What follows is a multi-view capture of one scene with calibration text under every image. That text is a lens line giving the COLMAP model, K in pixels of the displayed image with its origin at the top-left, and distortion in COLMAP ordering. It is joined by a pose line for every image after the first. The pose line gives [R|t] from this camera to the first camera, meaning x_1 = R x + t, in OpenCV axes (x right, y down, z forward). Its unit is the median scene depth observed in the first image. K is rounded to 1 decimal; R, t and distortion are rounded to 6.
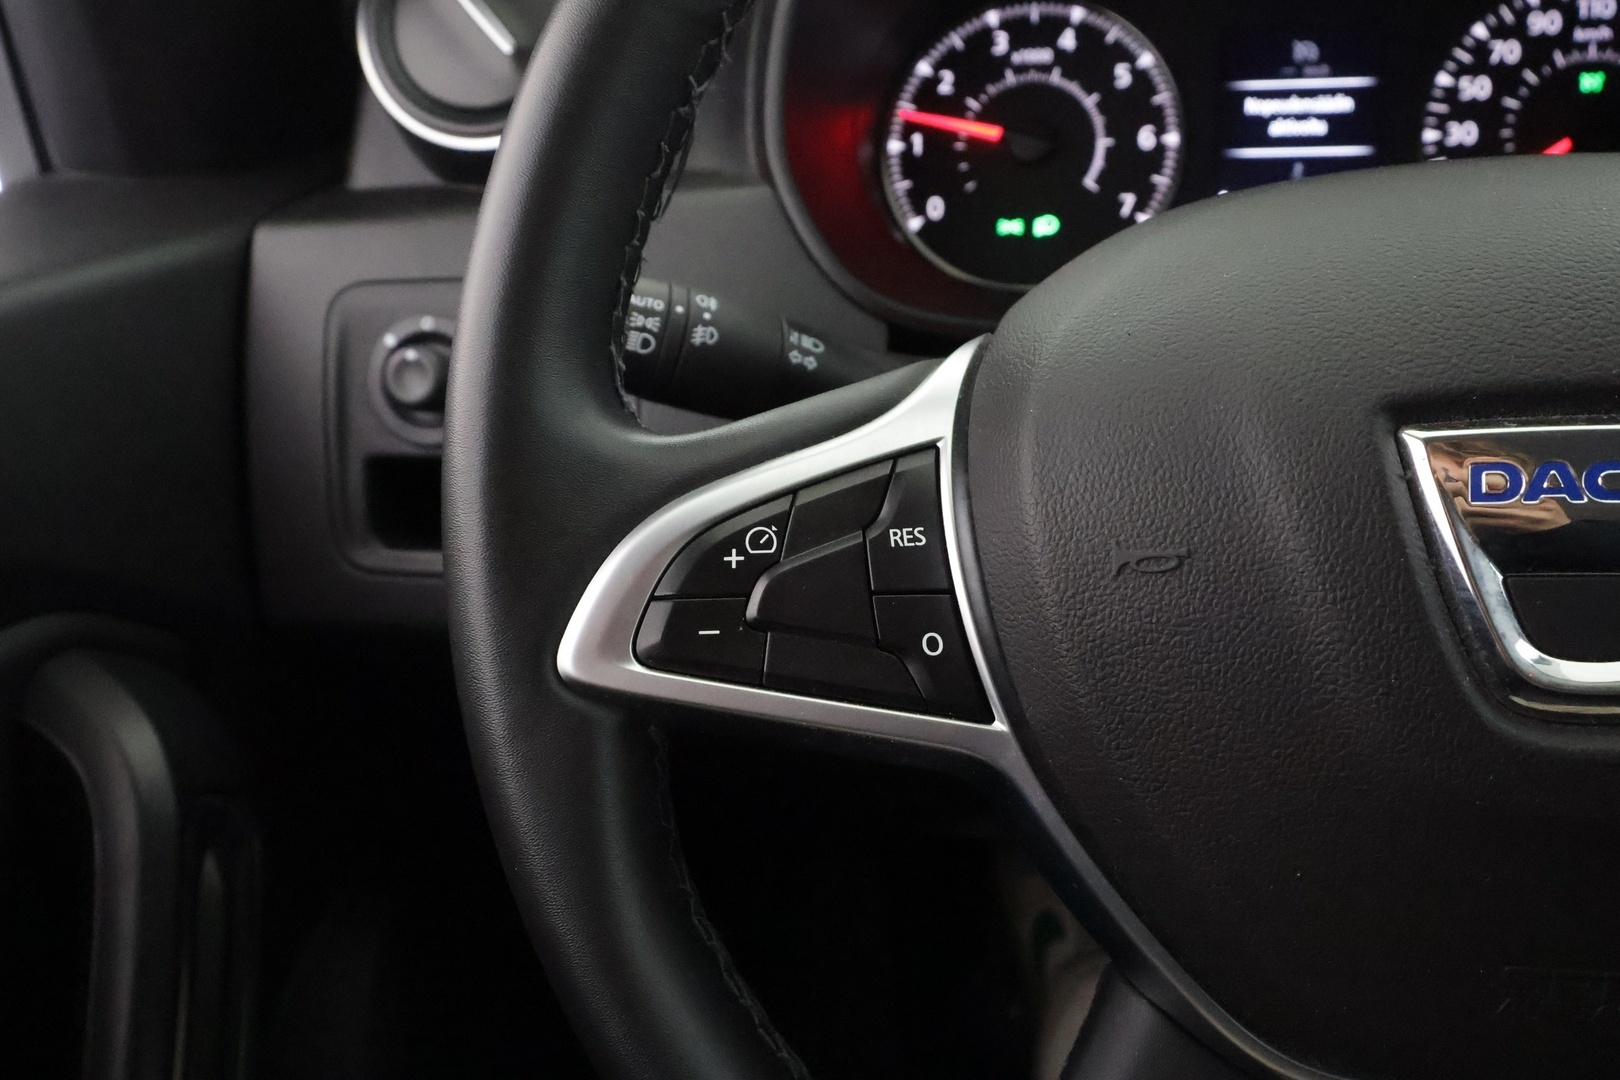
lens RADIAL K [[1275.7, 0, 809.4], [0, 1275.7, 550.7], [0, 0, 1]] dist [0.000622, -0.004274]
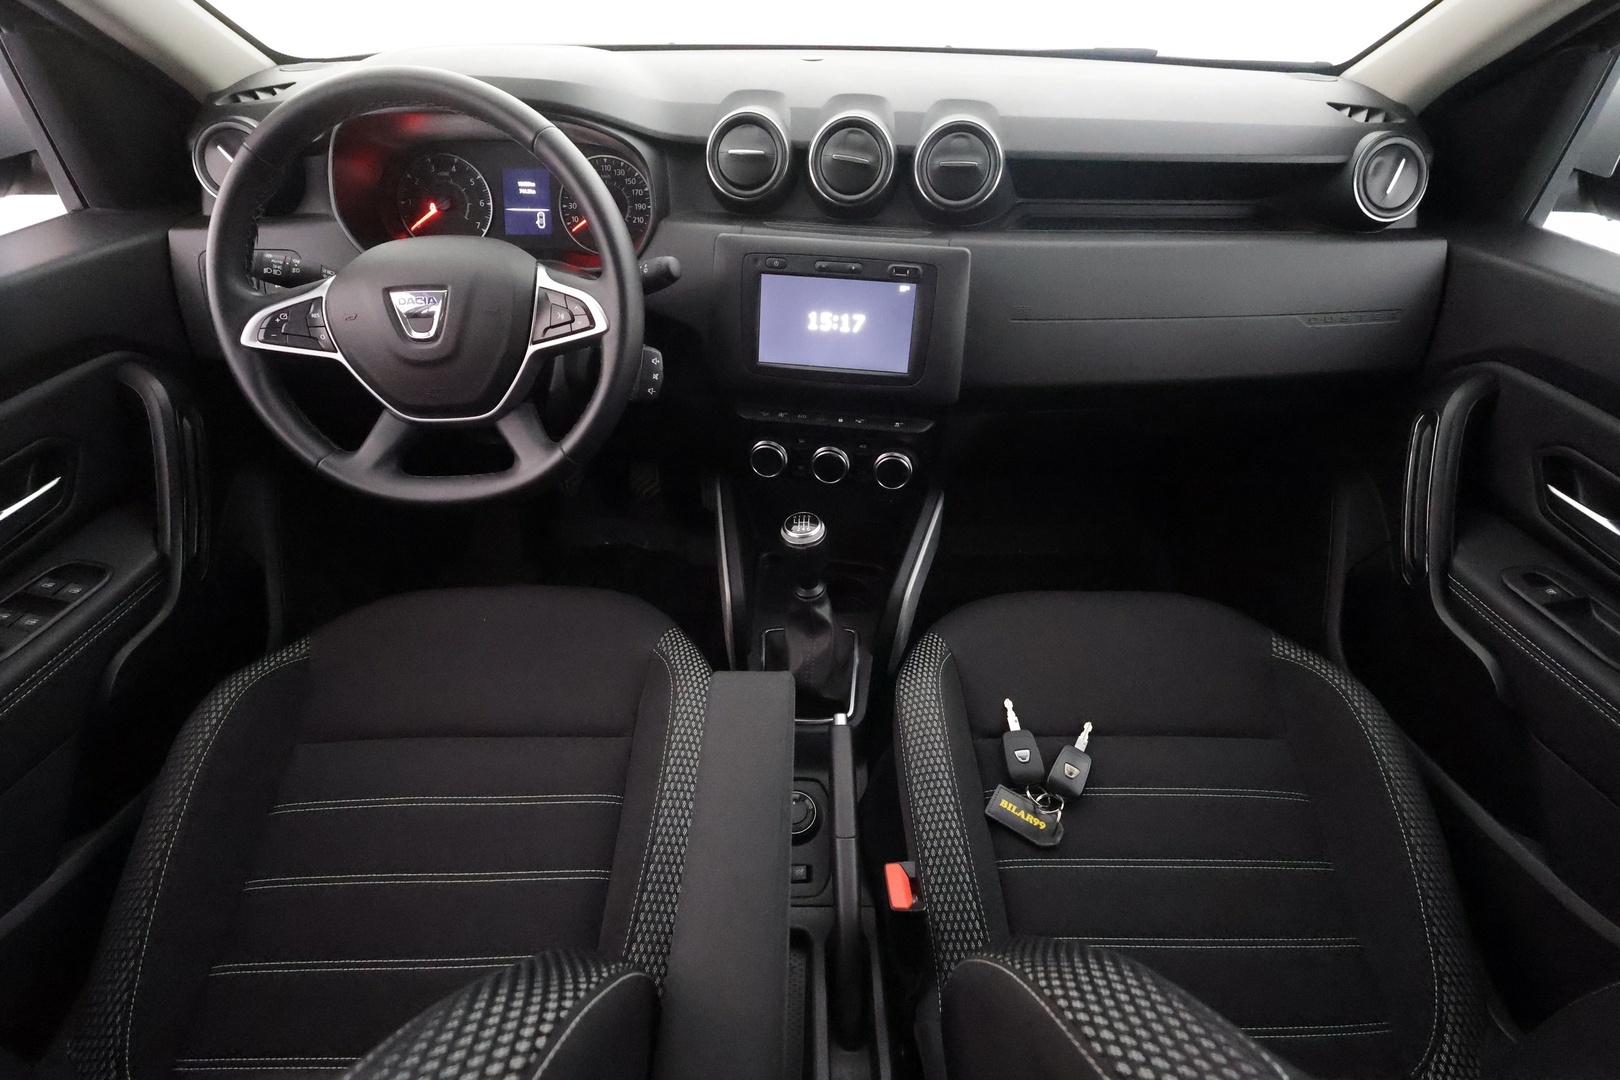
lens RADIAL K [[750.5, 0, 810.9], [0, 750.5, 544.3], [0, 0, 1]] dist [-0.001424, 0.000466]
pose [[0.977723, -0.066581, 0.199061, 0.715322], [0.024442, 0.978020, 0.207072, 0.164198], [-0.208473, -0.197594, 0.957860, -1.290620]]
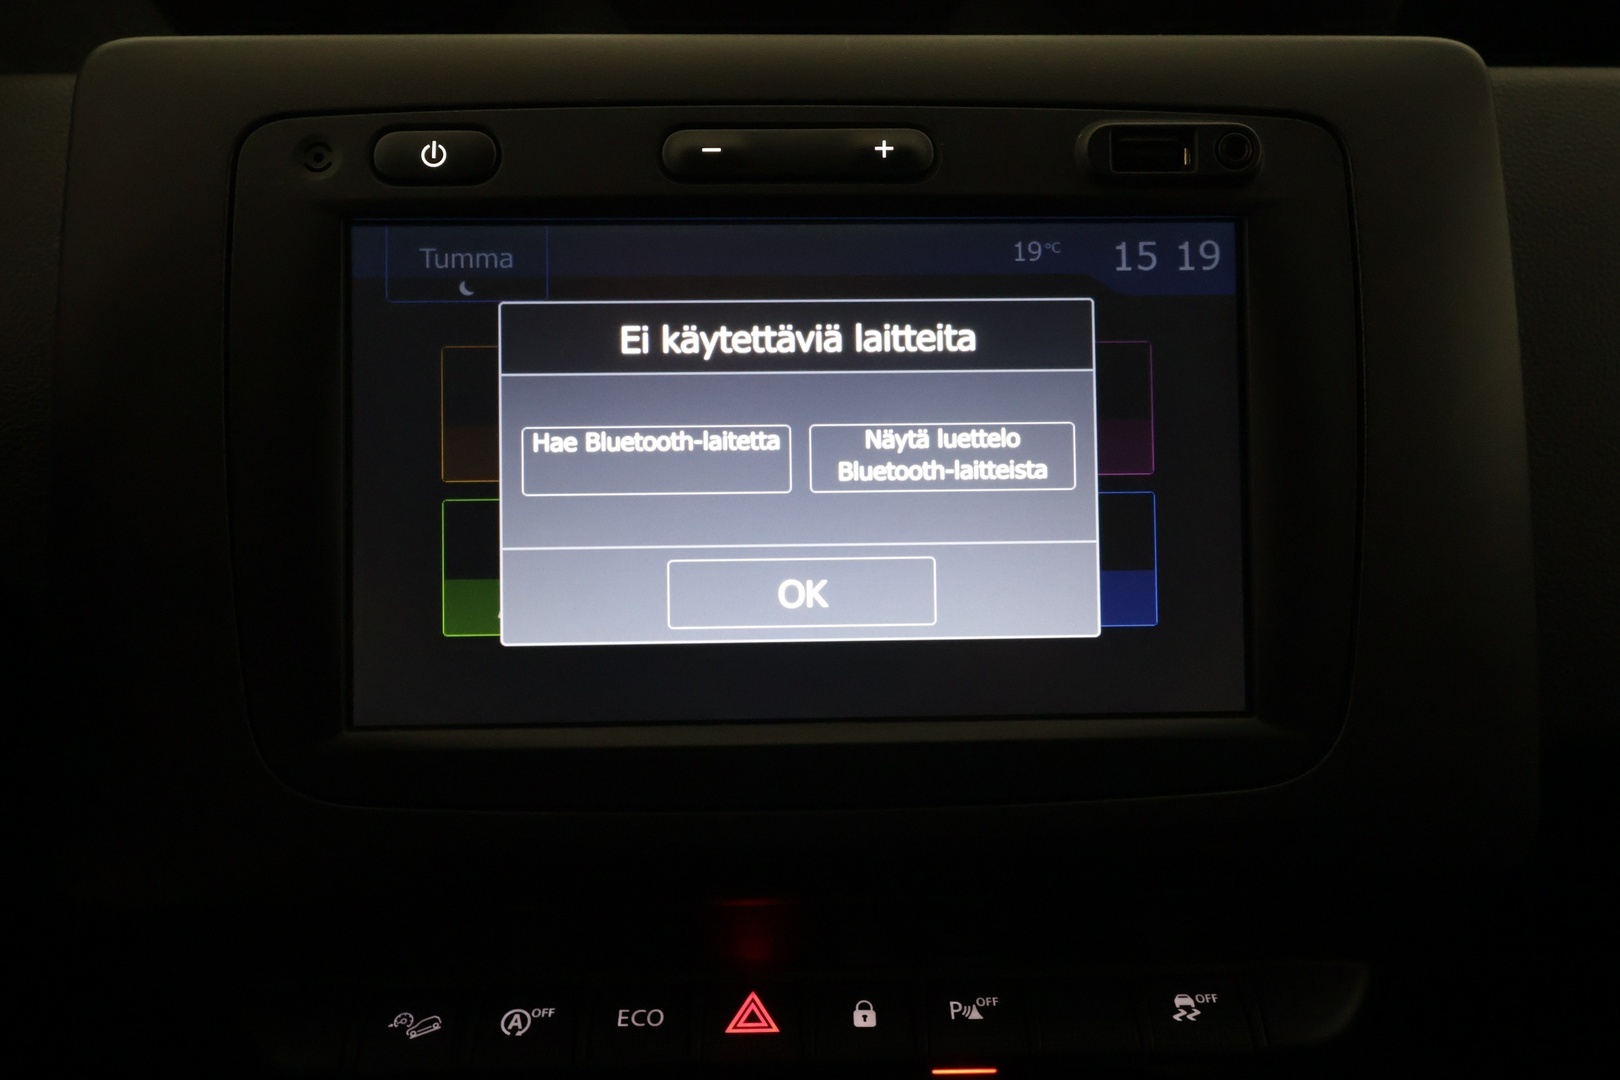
lens RADIAL K [[1275.7, 0, 810.8], [0, 1275.7, 524.9], [0, 0, 1]] dist [0.000622, -0.004274]
pose [[0.930479, -0.046505, 0.363382, 0.983461], [0.121452, 0.974973, -0.186216, 0.142472], [-0.345628, 0.217404, 0.912840, 0.082793]]
